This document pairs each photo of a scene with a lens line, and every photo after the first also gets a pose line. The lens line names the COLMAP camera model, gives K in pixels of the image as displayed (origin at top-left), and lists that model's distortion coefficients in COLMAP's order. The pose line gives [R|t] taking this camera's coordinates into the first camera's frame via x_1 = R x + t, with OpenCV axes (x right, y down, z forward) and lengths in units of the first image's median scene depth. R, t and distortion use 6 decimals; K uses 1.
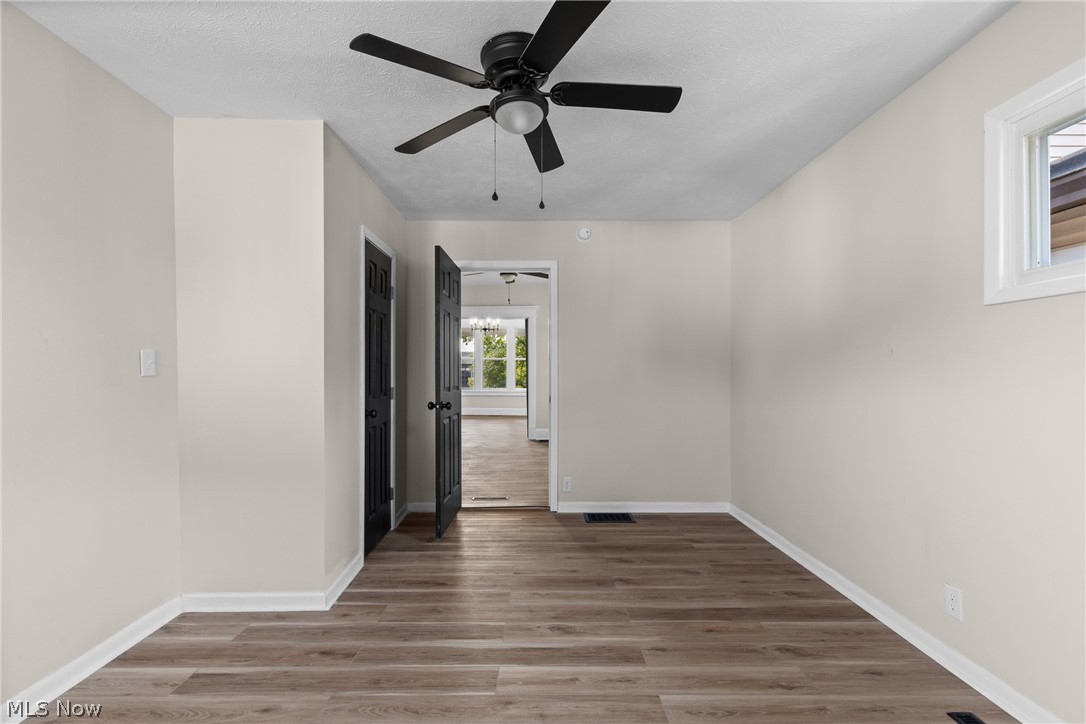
lens RADIAL K [[493.7, 0, 542.5], [0, 493.7, 364.7], [0, 0, 1]] dist [0.011192, -0.003332]
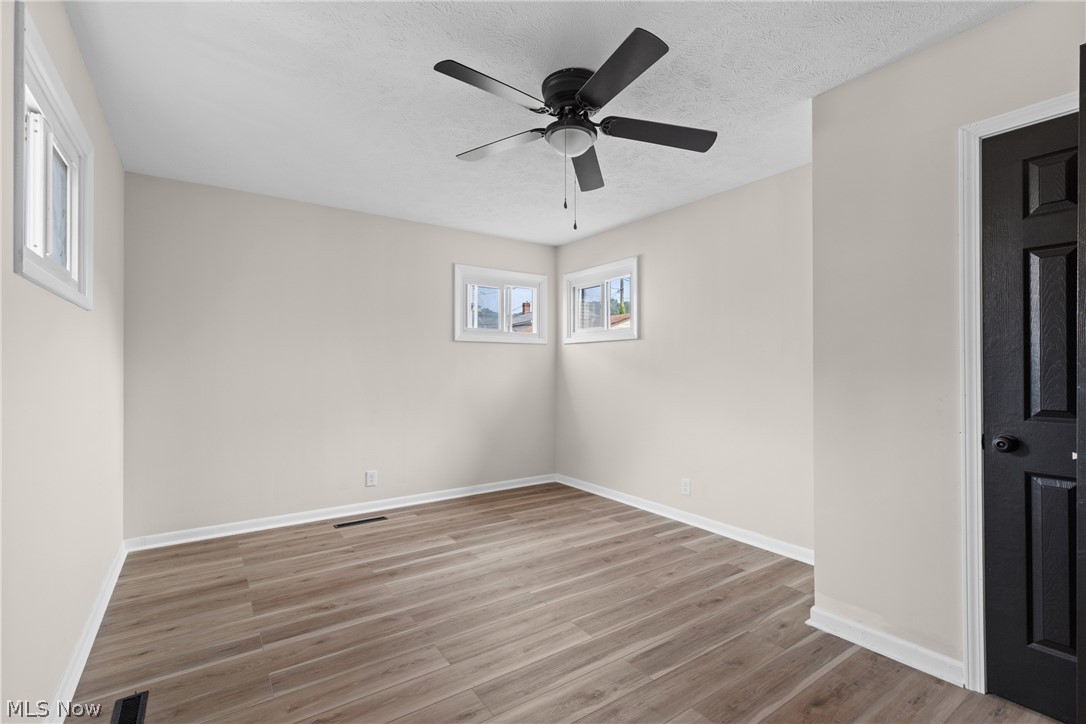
lens RADIAL K [[493.7, 0, 544.2], [0, 493.7, 364.4], [0, 0, 1]] dist [0.011192, -0.003332]
pose [[-0.824281, -0.003303, -0.566171, 0.617944], [0.004526, 0.999913, -0.012422, 0.018939], [0.566162, -0.012802, -0.824194, 1.827520]]
